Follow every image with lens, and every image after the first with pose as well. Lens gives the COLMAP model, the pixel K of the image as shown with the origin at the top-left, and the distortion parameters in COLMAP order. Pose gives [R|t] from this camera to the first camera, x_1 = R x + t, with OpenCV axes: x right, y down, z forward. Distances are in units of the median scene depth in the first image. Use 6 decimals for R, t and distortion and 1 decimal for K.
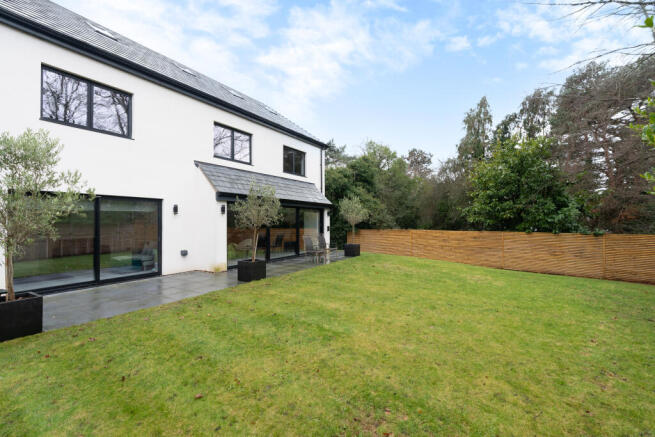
lens RADIAL K [[297.0, 0, 326.0], [0, 297.0, 217.1], [0, 0, 1]] dist [-0.003119, -0.000500]
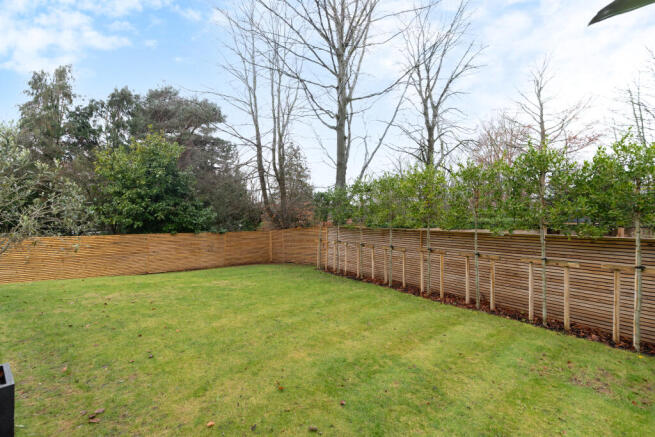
lens RADIAL K [[297.0, 0, 326.0], [0, 297.0, 217.1], [0, 0, 1]] dist [-0.003119, -0.000500]
pose [[0.113242, 0.008883, 0.993528, -0.276446], [-0.014719, 0.999865, -0.007262, -0.005502], [-0.993458, -0.013801, 0.113357, 0.341592]]
